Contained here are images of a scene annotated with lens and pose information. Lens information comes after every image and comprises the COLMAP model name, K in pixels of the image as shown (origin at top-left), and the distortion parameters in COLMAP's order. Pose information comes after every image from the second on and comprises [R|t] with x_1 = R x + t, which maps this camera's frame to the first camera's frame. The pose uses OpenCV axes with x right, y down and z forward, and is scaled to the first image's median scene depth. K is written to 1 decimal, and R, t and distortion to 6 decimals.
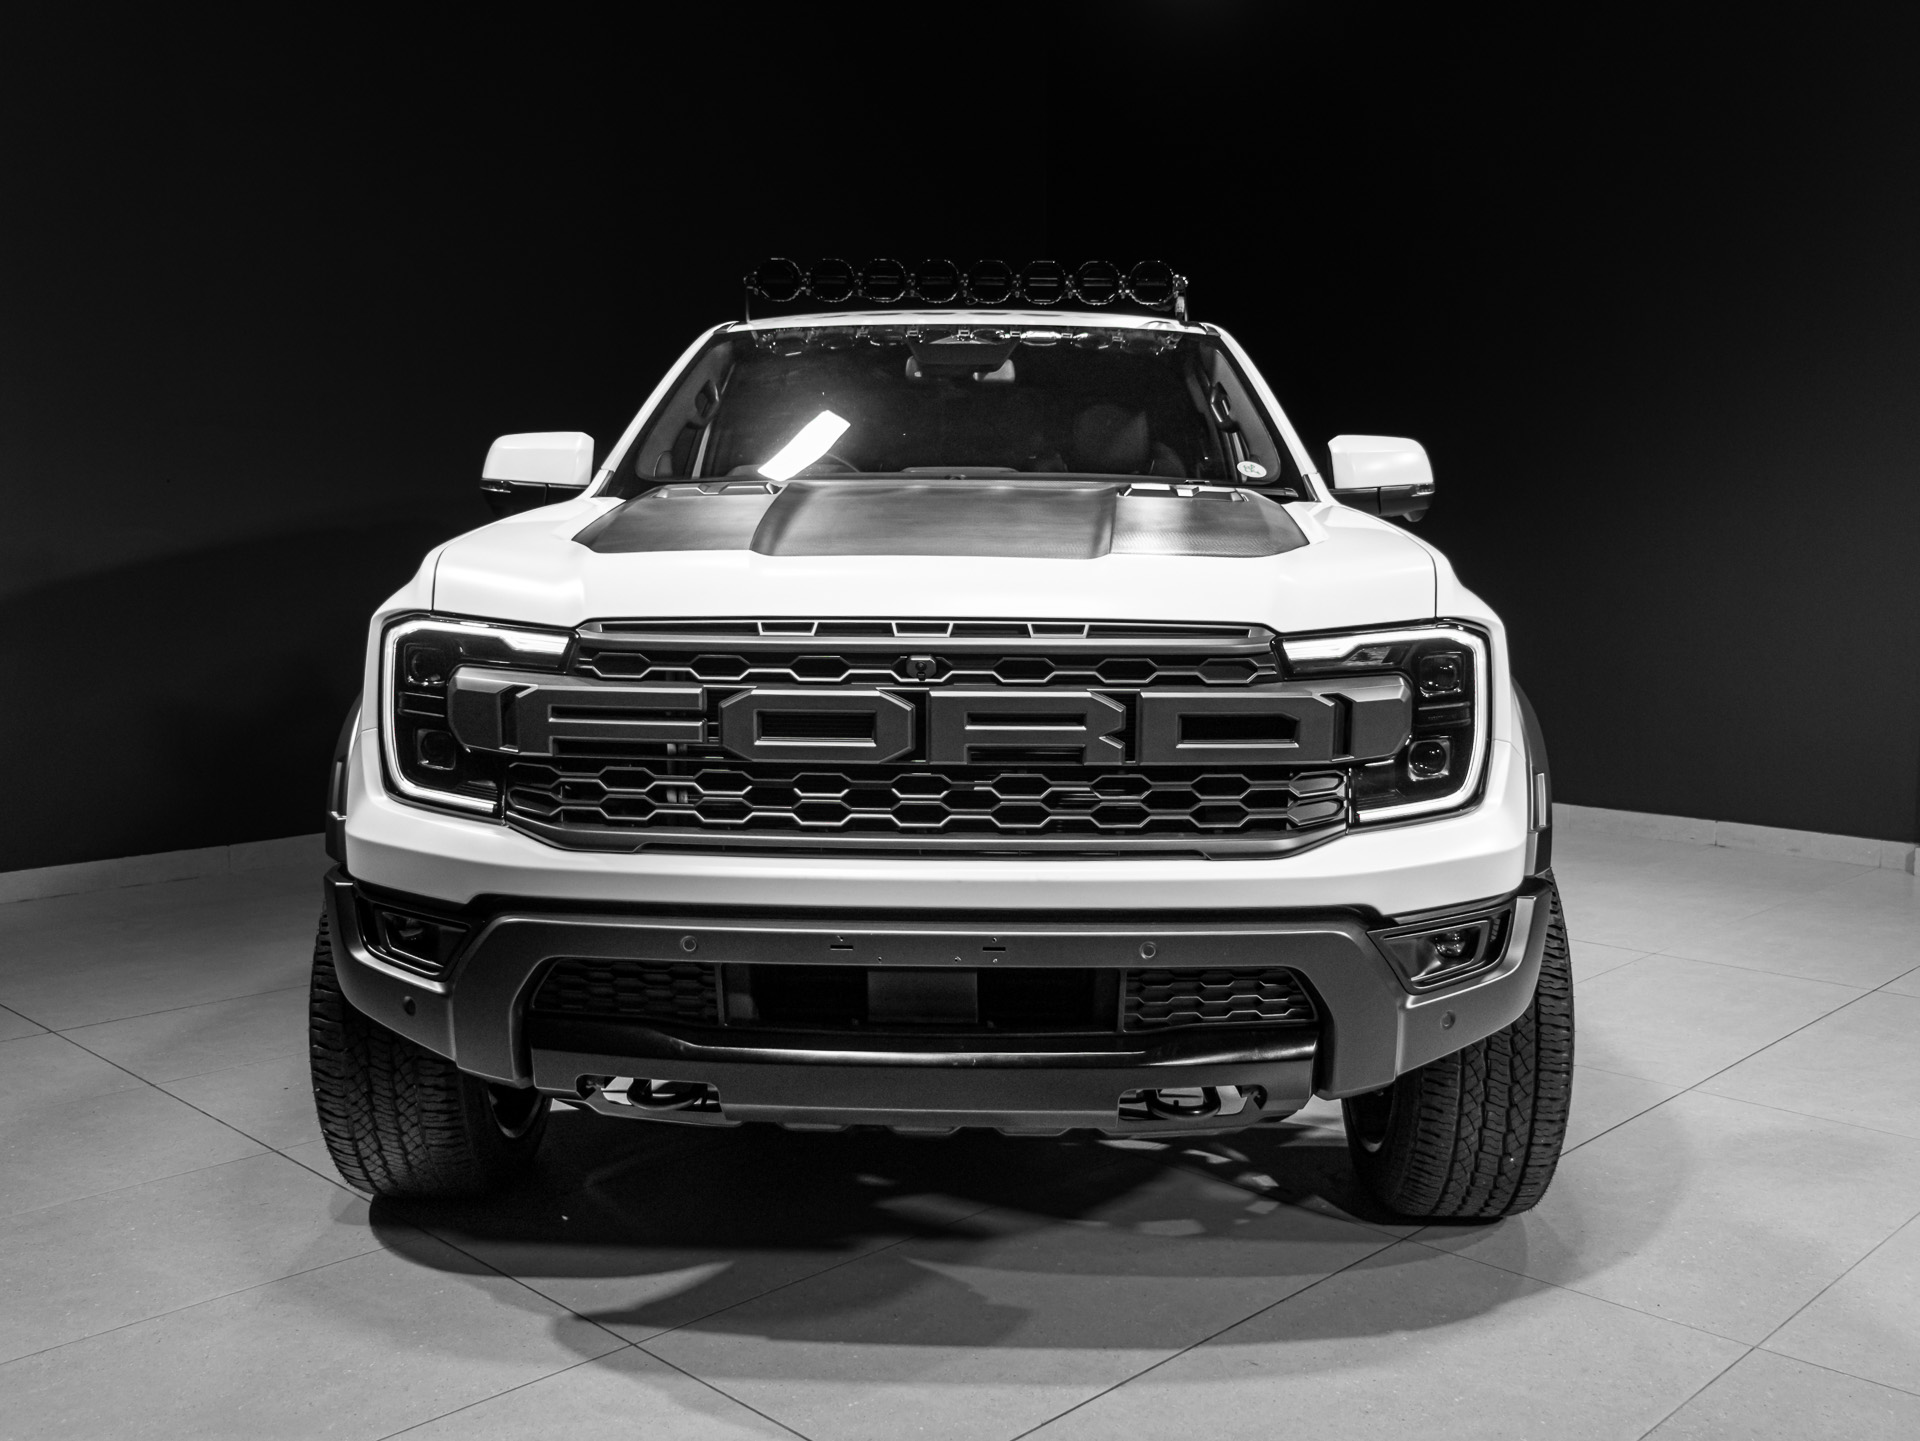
lens RADIAL K [[1808.7, 0, 960.0], [0, 1808.7, 720.5], [0, 0, 1]] dist [-0.003163, -0.000732]
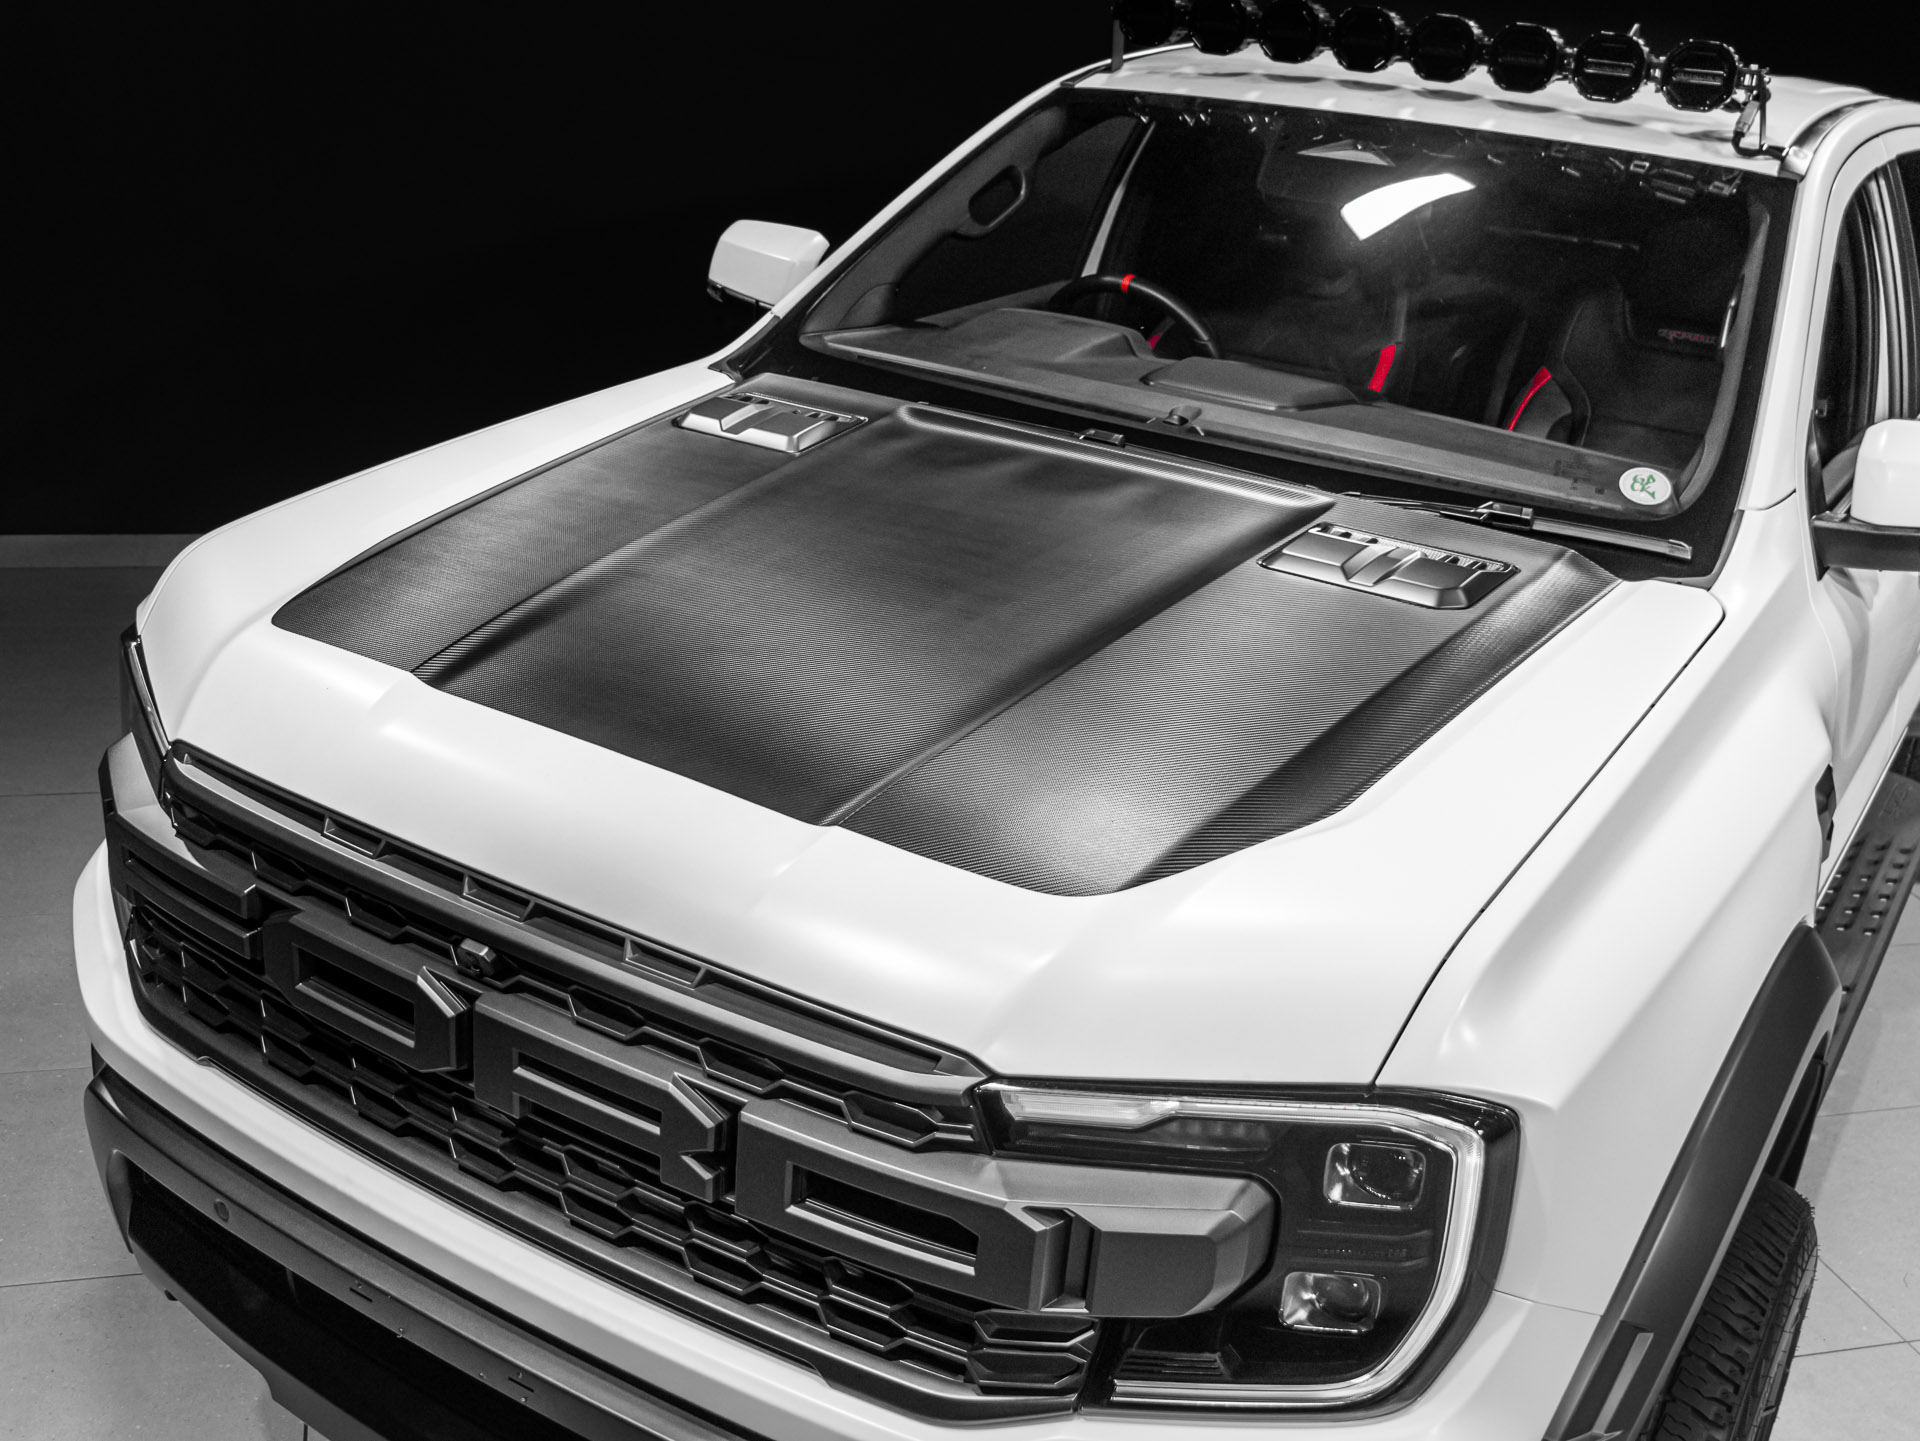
lens RADIAL K [[1969.5, 0, 961.2], [0, 1969.5, 747.6], [0, 0, 1]] dist [-0.016032, -0.015102]
pose [[0.860878, 0.247346, -0.444645, 0.402599], [-0.127376, 0.950829, 0.282312, -0.307507], [0.492610, -0.186399, 0.850053, 0.479337]]
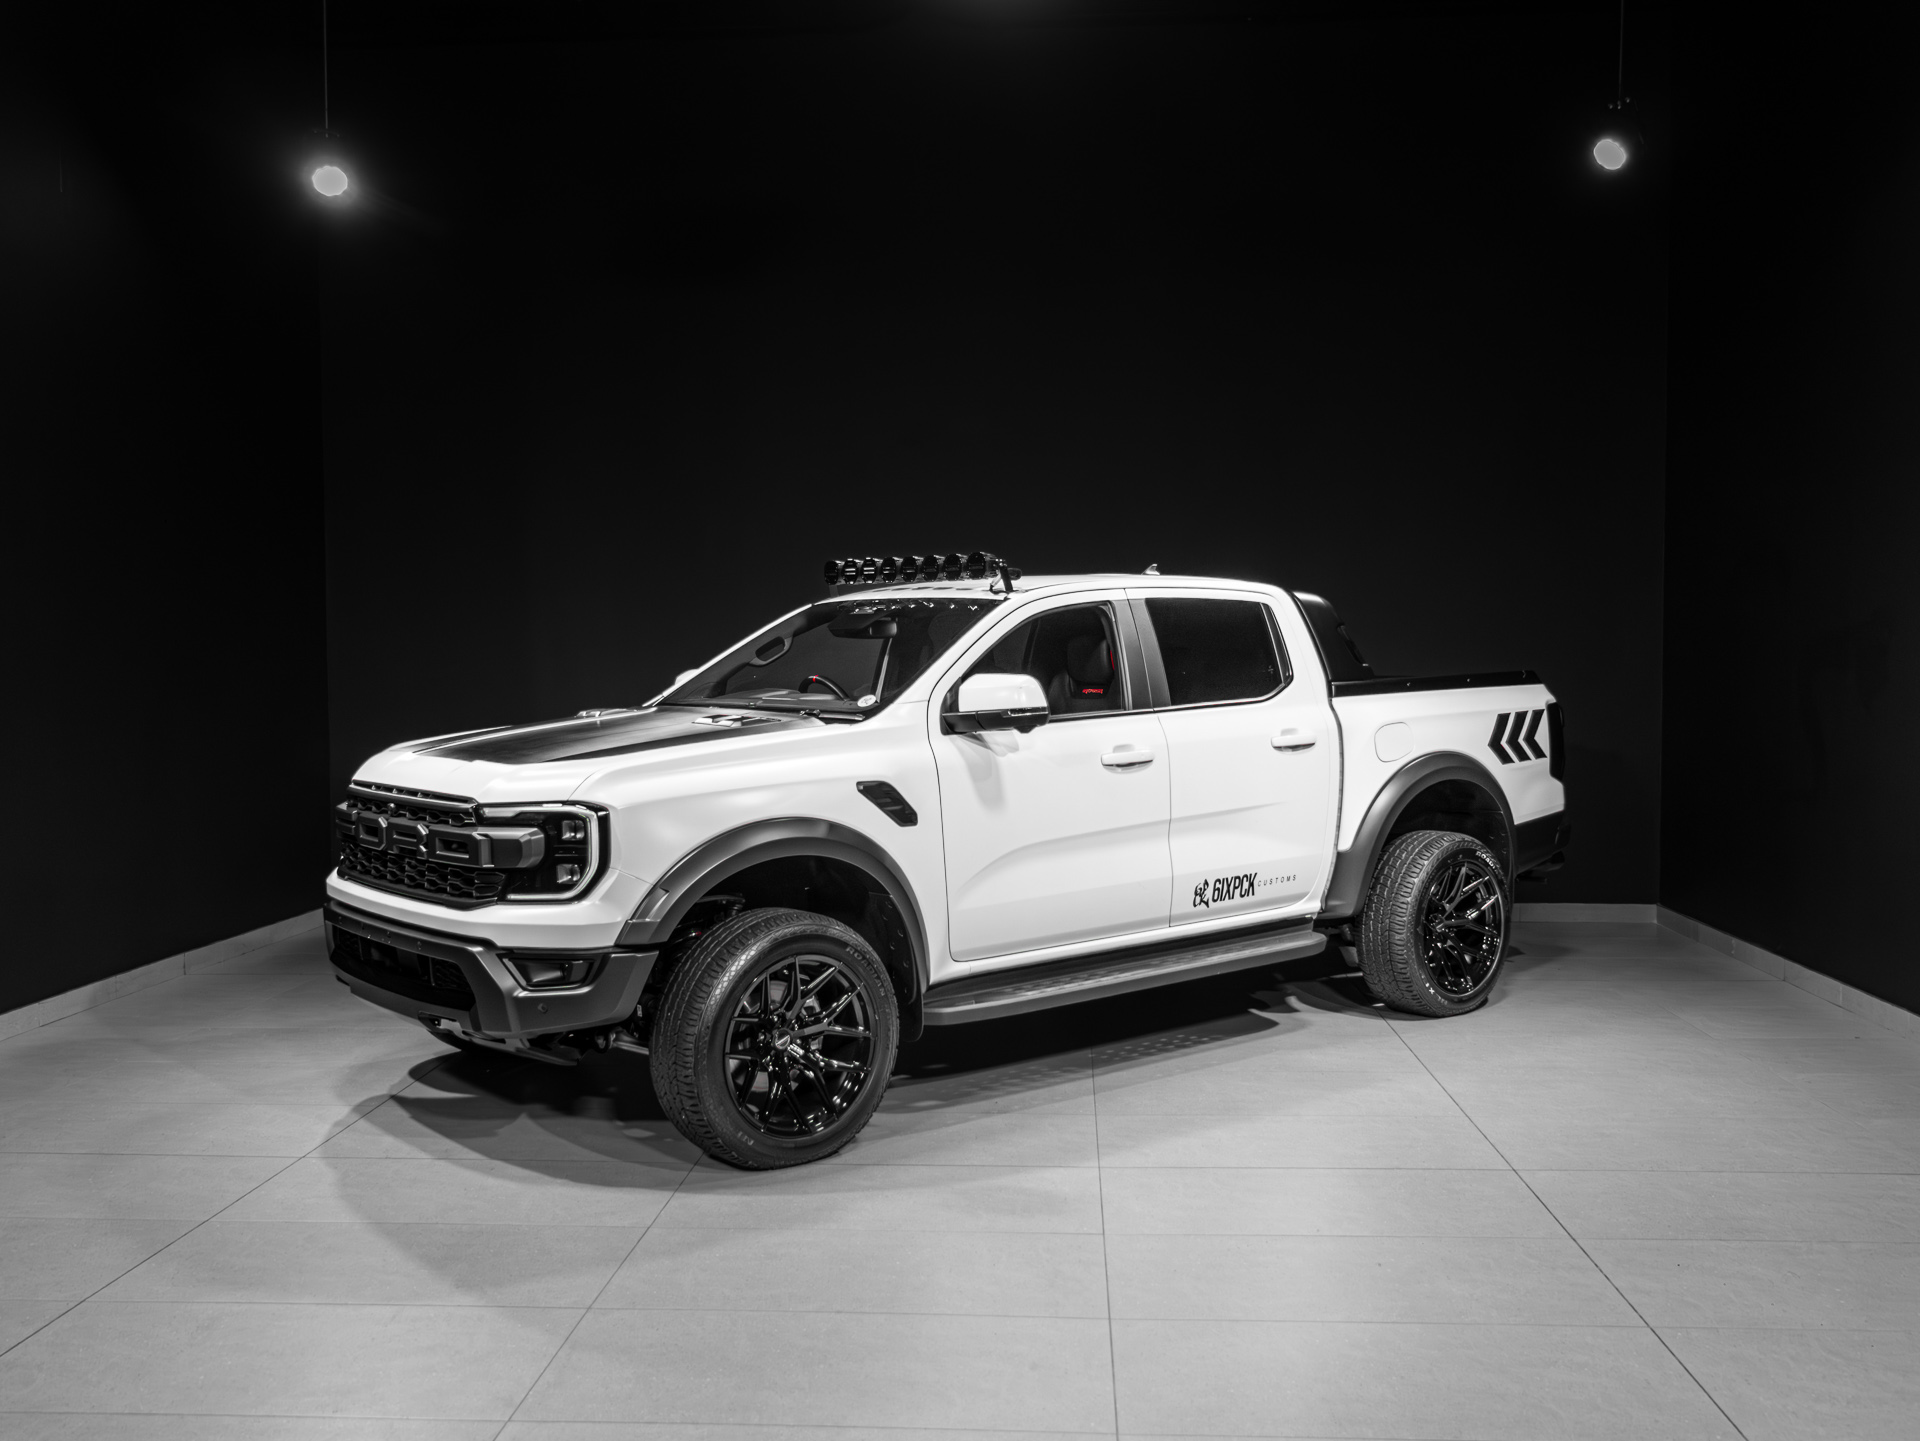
lens RADIAL K [[1808.7, 0, 960.0], [0, 1808.7, 720.5], [0, 0, 1]] dist [-0.003163, -0.000732]
pose [[0.661787, 0.022891, -0.749342, 2.035393], [-0.072509, 0.996802, -0.033587, -0.109515], [0.746177, 0.076561, 0.661331, 0.031598]]
